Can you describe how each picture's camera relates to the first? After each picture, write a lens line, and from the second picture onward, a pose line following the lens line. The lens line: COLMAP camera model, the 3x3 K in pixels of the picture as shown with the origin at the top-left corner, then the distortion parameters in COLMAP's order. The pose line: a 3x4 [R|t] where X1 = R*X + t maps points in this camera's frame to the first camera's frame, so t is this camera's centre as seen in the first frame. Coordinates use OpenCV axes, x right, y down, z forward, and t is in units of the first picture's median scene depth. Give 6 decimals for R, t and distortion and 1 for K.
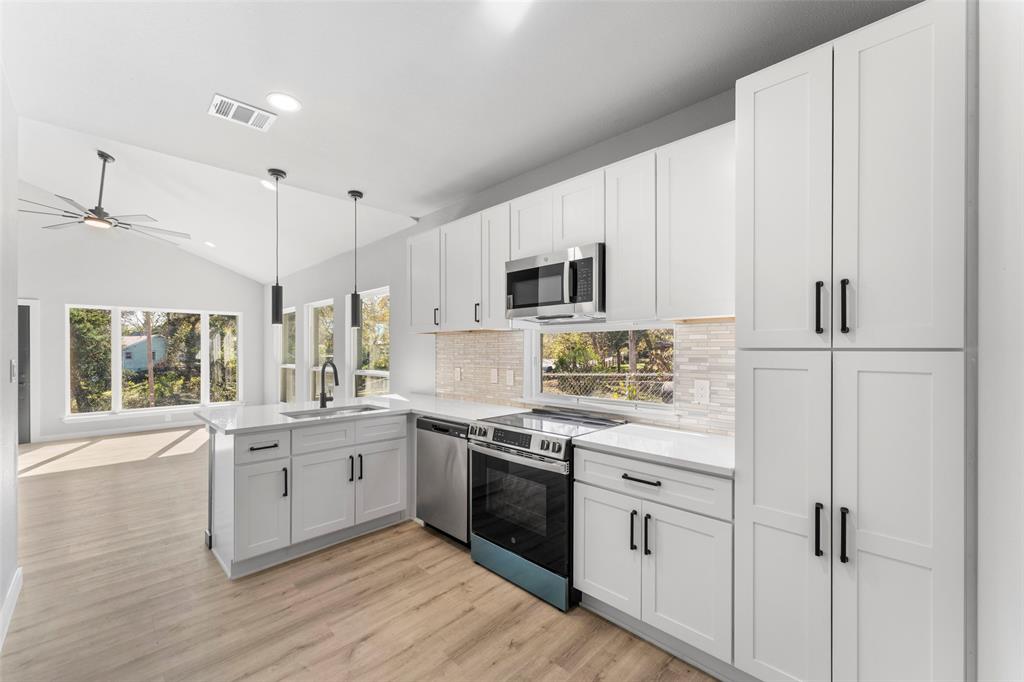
lens RADIAL K [[409.1, 0, 510.2], [0, 409.1, 350.8], [0, 0, 1]] dist [0.006832, -0.000510]
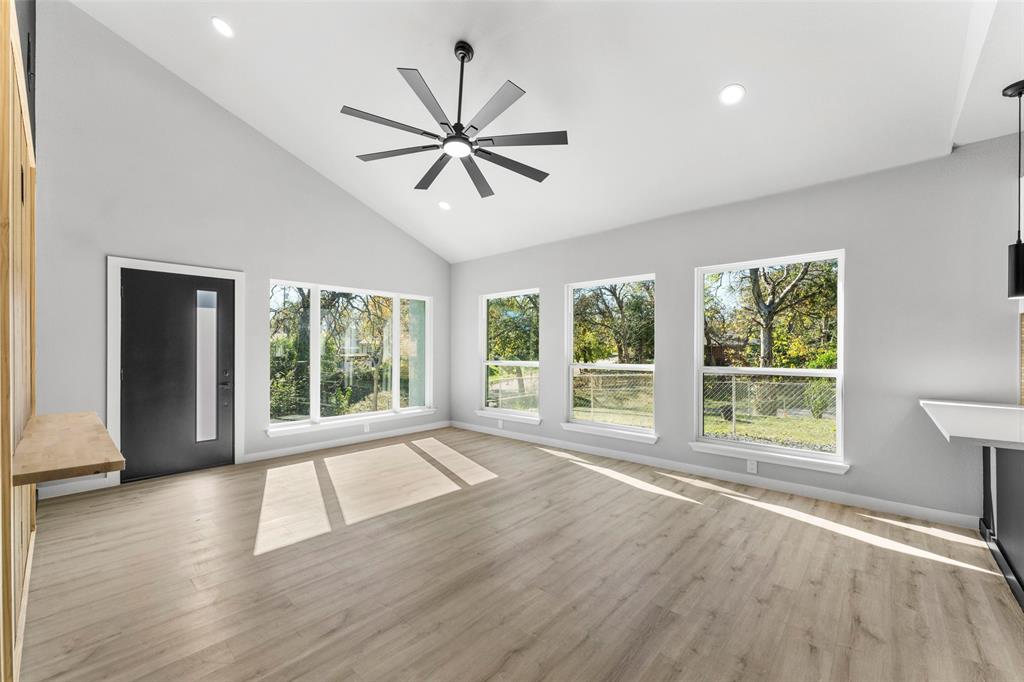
lens RADIAL K [[409.1, 0, 504.4], [0, 409.1, 351.1], [0, 0, 1]] dist [0.006832, -0.000510]
pose [[0.999284, 0.003420, 0.037672, -1.498236], [-0.003413, 0.999994, -0.000263, 0.036364], [-0.037672, 0.000134, 0.999290, 0.498713]]
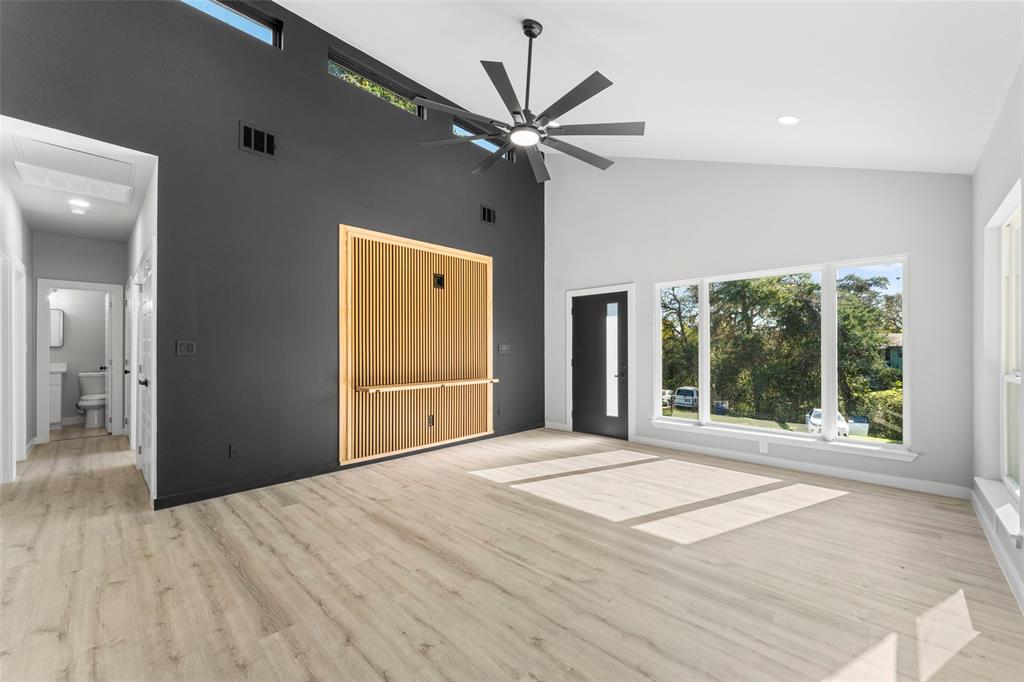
lens RADIAL K [[409.1, 0, 510.6], [0, 409.1, 346.1], [0, 0, 1]] dist [0.006832, -0.000510]
pose [[0.017174, -0.003928, -0.999845, -0.556273], [-0.005022, 0.999979, -0.004015, 0.037253], [0.999840, 0.005090, 0.017154, 1.520216]]
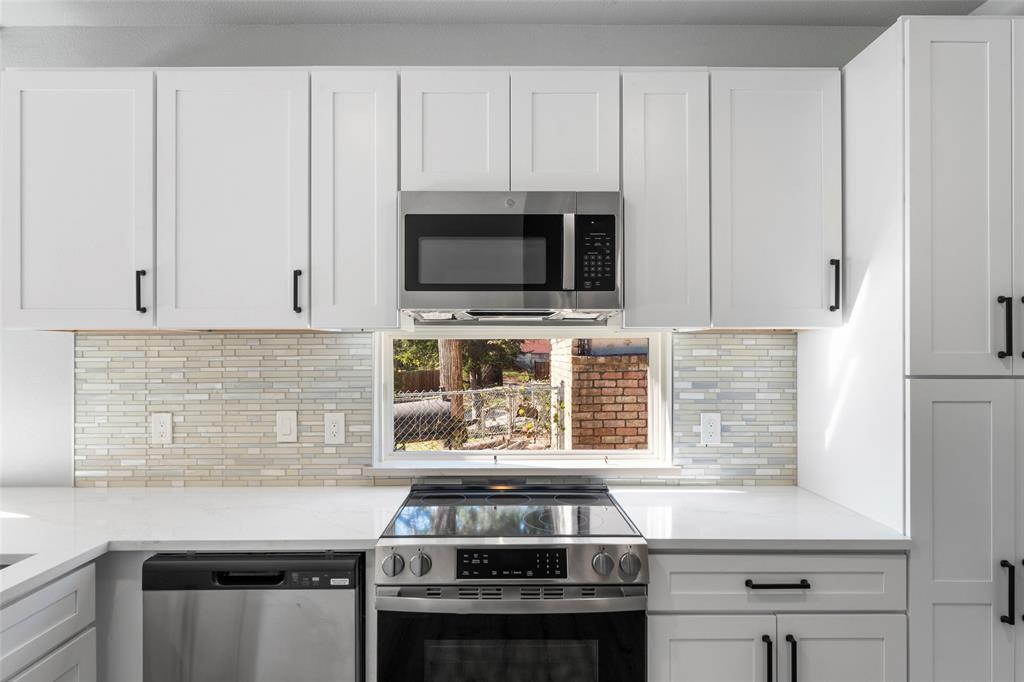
lens RADIAL K [[566.8, 0, 508.9], [0, 566.8, 349.9], [0, 0, 1]] dist [0.000597, 0.002355]
pose [[0.708791, 0.001680, 0.705416, -0.384640], [0.002105, 0.999988, -0.004497, -0.028070], [-0.705415, 0.004672, 0.708779, 0.436127]]
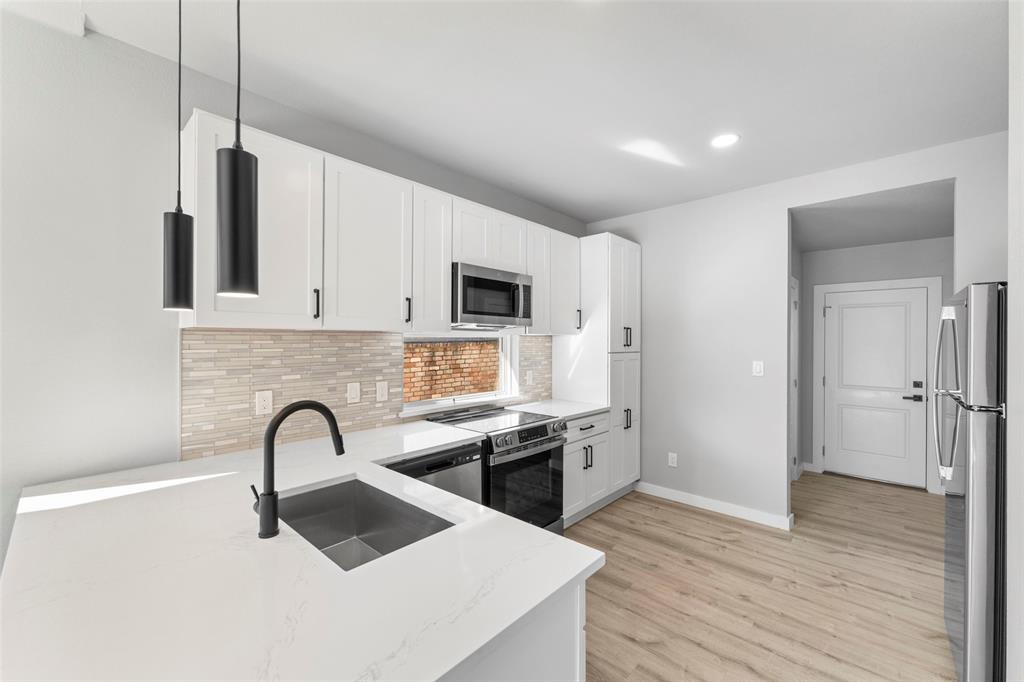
lens RADIAL K [[409.1, 0, 508.0], [0, 409.1, 338.7], [0, 0, 1]] dist [0.006832, -0.000510]
pose [[-0.033650, 0.007181, 0.999408, -0.937922], [-0.001998, 0.999972, -0.007253, -0.036097], [-0.999432, -0.002241, -0.033635, 0.912230]]
